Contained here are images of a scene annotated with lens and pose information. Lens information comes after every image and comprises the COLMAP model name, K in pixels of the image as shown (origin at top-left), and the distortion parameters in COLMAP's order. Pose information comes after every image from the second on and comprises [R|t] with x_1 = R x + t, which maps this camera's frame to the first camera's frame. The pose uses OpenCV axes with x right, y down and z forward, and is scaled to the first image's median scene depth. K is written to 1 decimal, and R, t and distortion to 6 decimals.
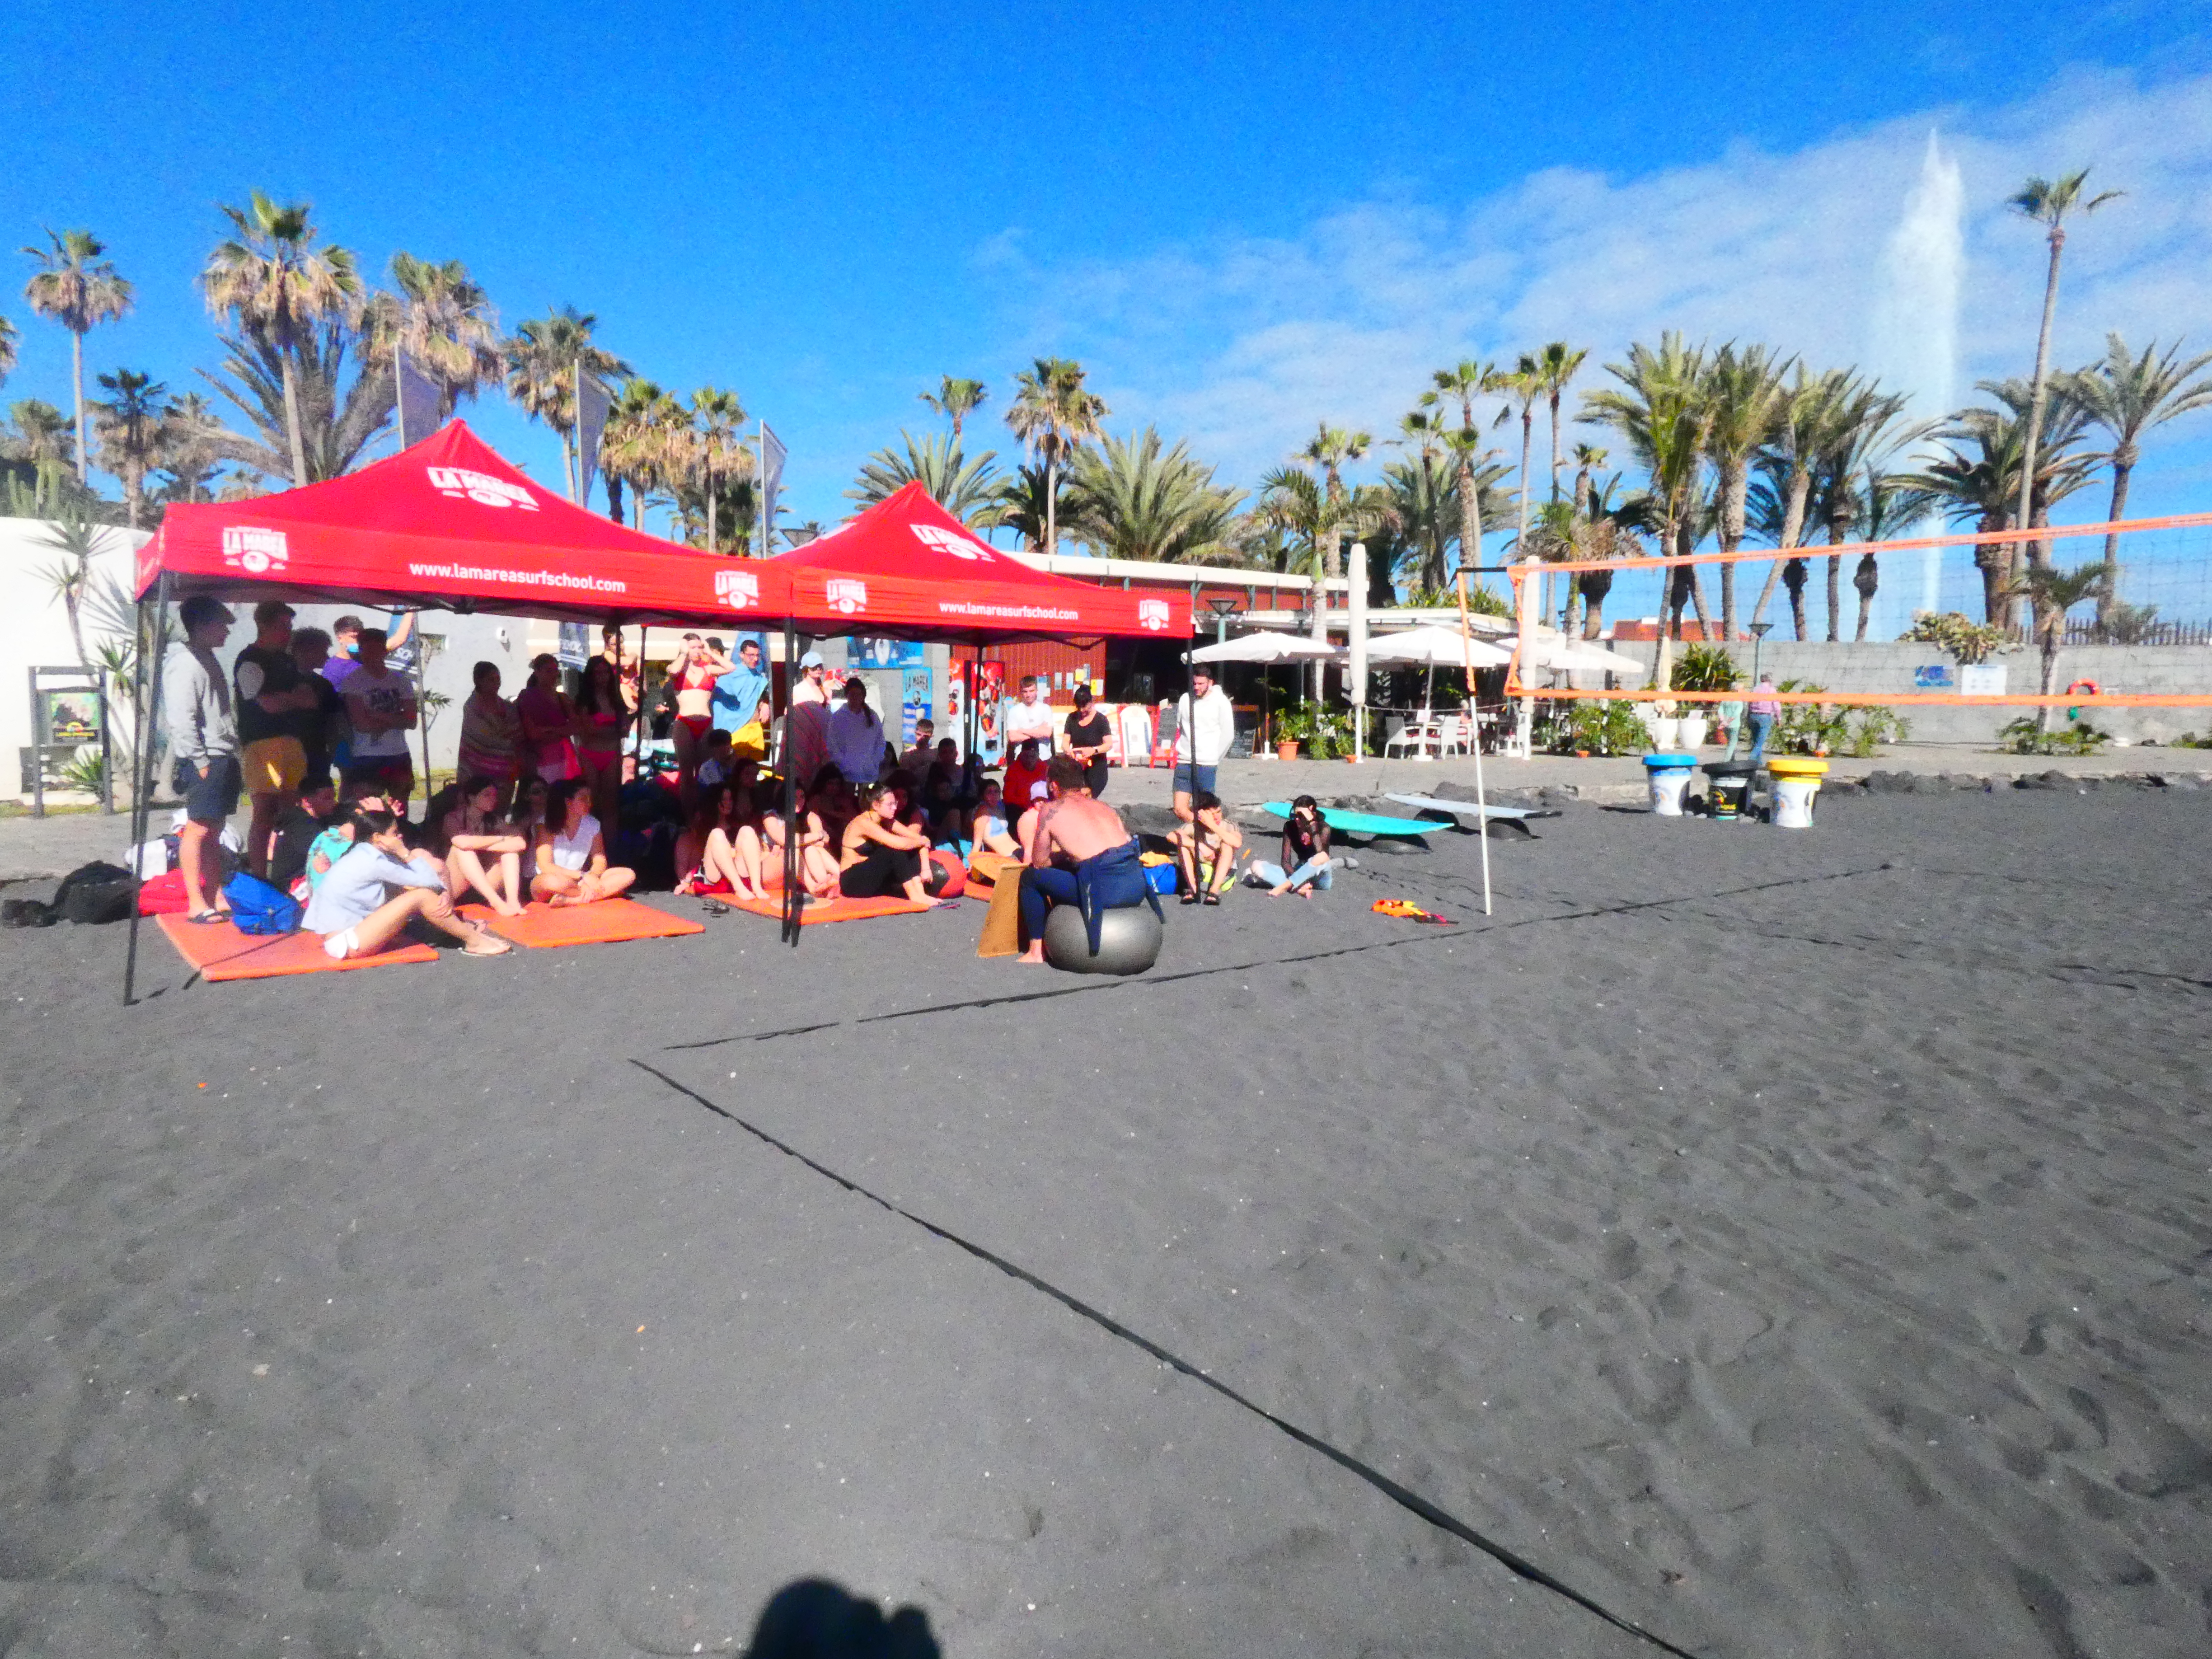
lens RADIAL K [[1290.2, 0, 1098.2], [0, 1290.2, 831.0], [0, 0, 1]] dist [0.002890, 0.001793]
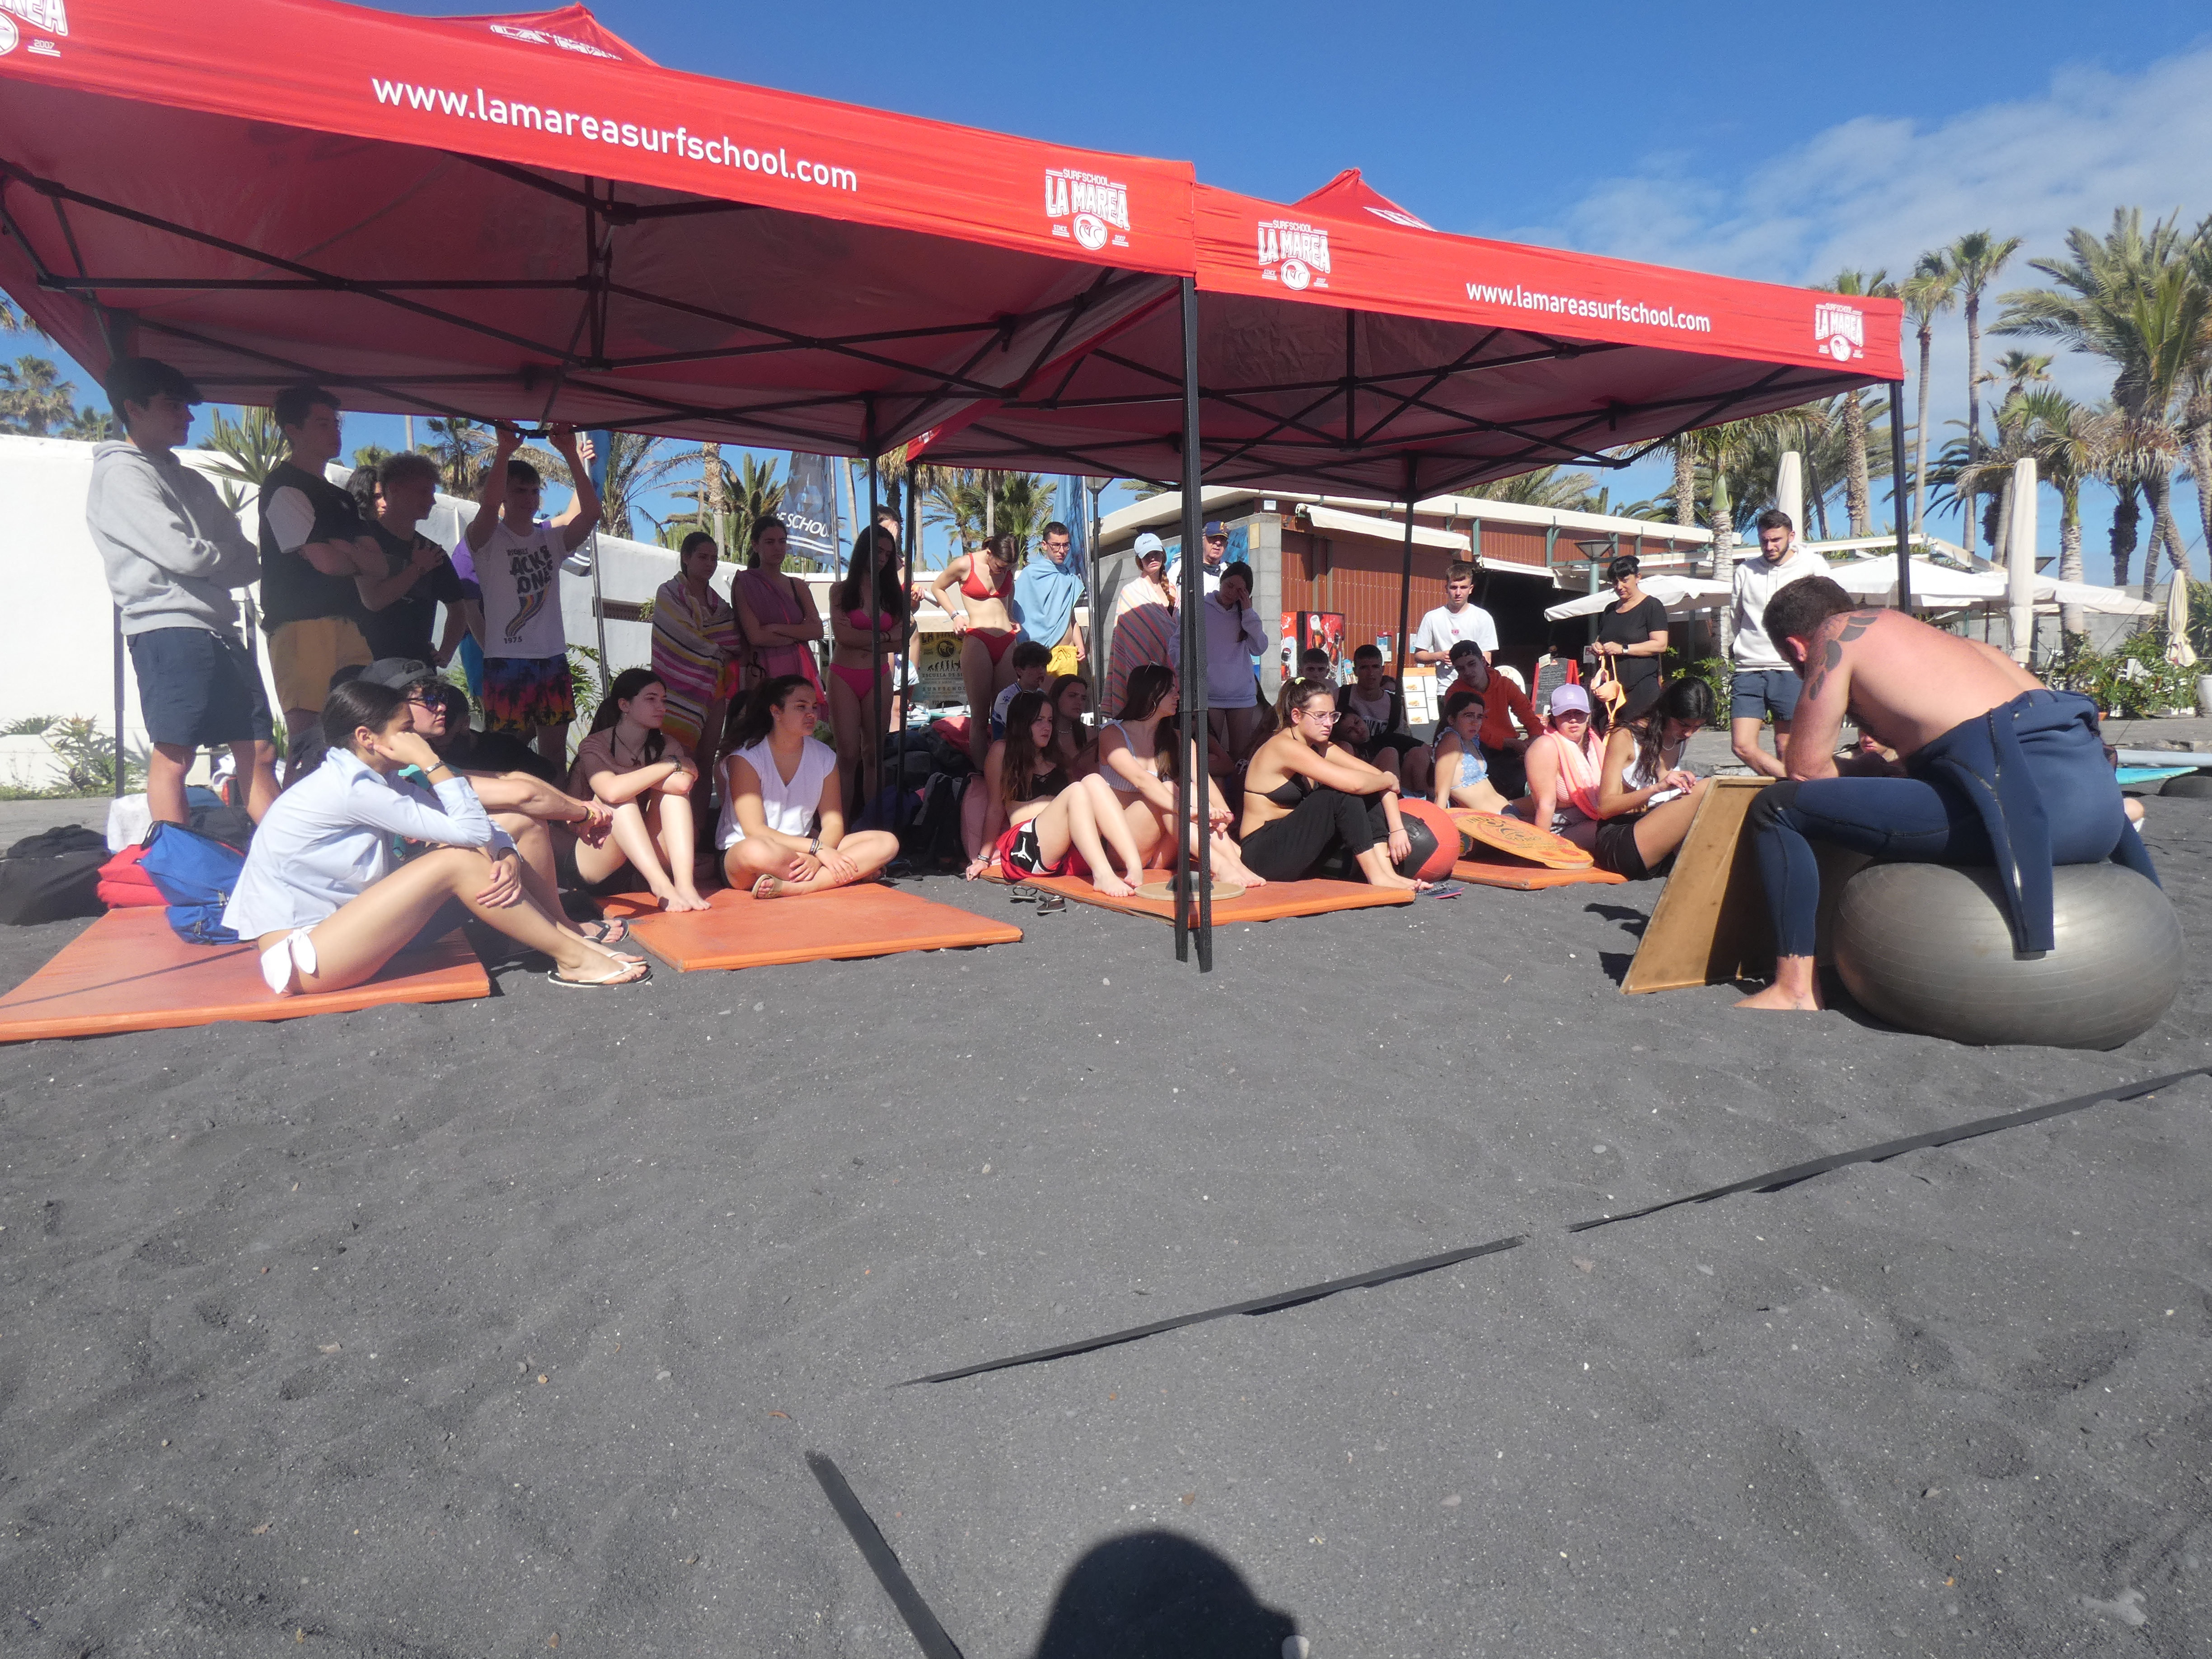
lens RADIAL K [[1290.2, 0, 1114.5], [0, 1290.2, 823.7], [0, 0, 1]] dist [0.002890, 0.001793]
pose [[0.981092, -0.017795, -0.192721, -0.146404], [0.013910, 0.999672, -0.021490, 0.037488], [0.193040, 0.018403, 0.981018, 0.434727]]
